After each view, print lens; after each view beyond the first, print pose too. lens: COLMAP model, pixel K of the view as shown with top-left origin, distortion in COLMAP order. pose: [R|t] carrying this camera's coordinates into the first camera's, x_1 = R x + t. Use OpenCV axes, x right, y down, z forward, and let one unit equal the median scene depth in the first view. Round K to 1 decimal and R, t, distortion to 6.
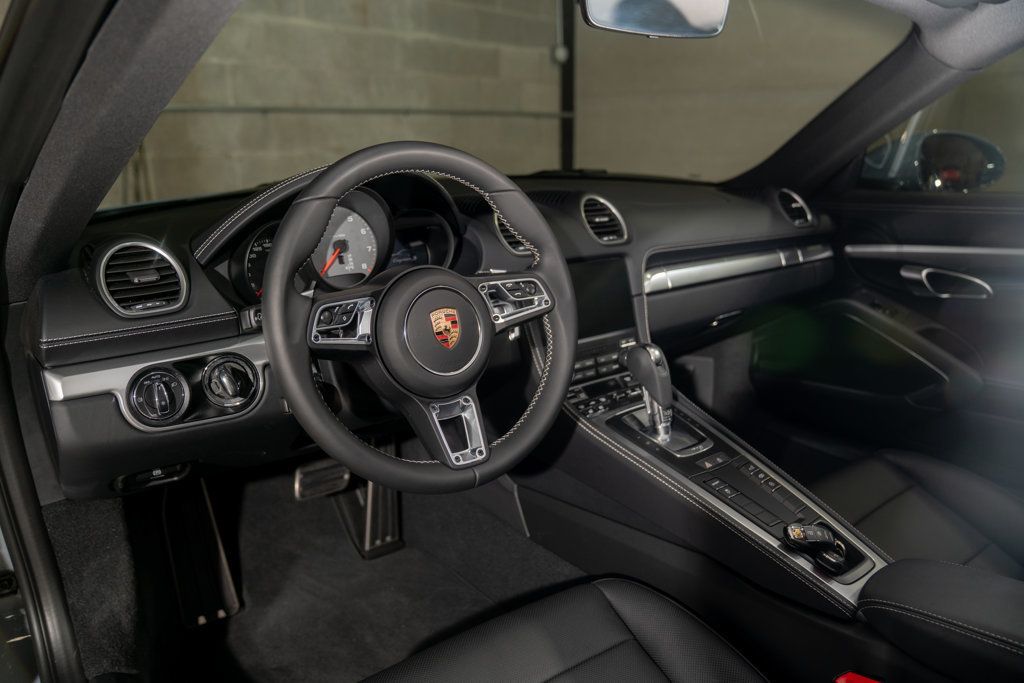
lens RADIAL K [[754.6, 0, 510.9], [0, 754.6, 333.0], [0, 0, 1]] dist [-0.026597, 0.011021]
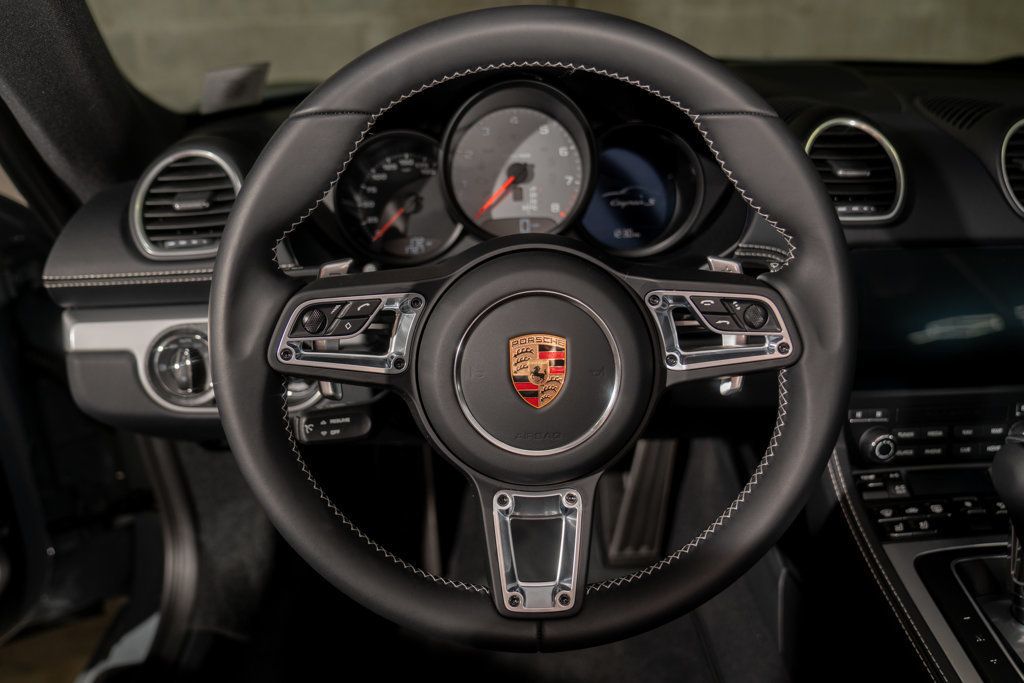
lens RADIAL K [[801.3, 0, 509.2], [0, 801.3, 346.3], [0, 0, 1]] dist [-0.104458, 0.063175]
pose [[0.816658, 0.232717, -0.528121, 0.175888], [-0.139037, 0.967477, 0.211322, -0.127852], [0.560123, -0.099149, 0.822455, 0.475634]]
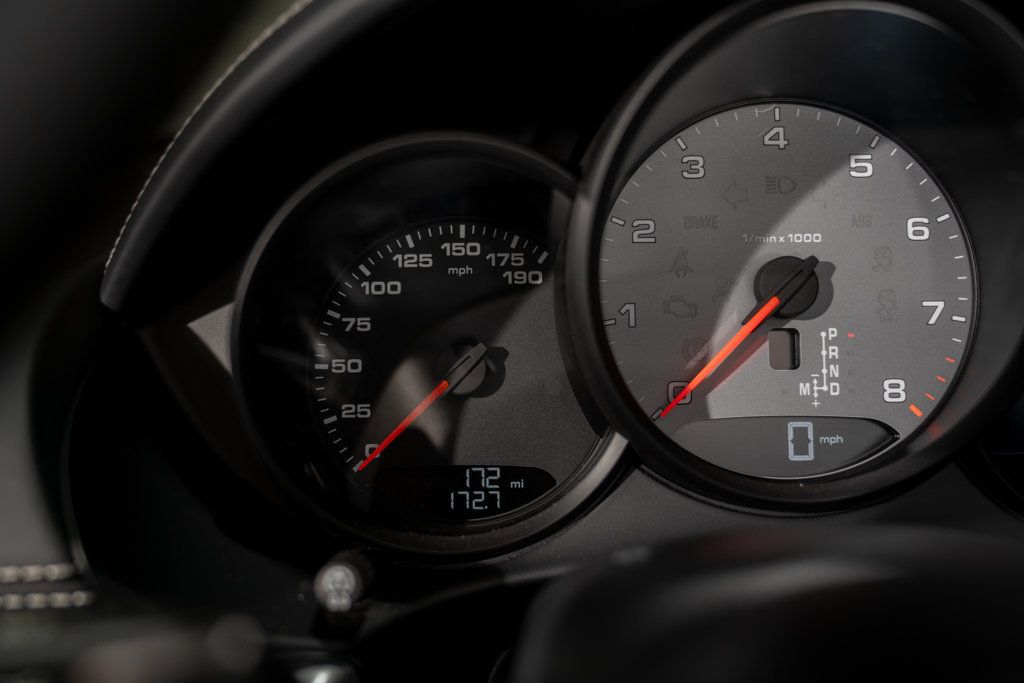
lens RADIAL K [[1113.3, 0, 511.1], [0, 1113.3, 330.8], [0, 0, 1]] dist [-0.008406, 0.000000]
pose [[0.792053, 0.141921, -0.593726, -0.109011], [-0.162239, 0.986561, 0.019389, -0.106880], [0.588499, 0.080969, 0.804434, 0.776655]]
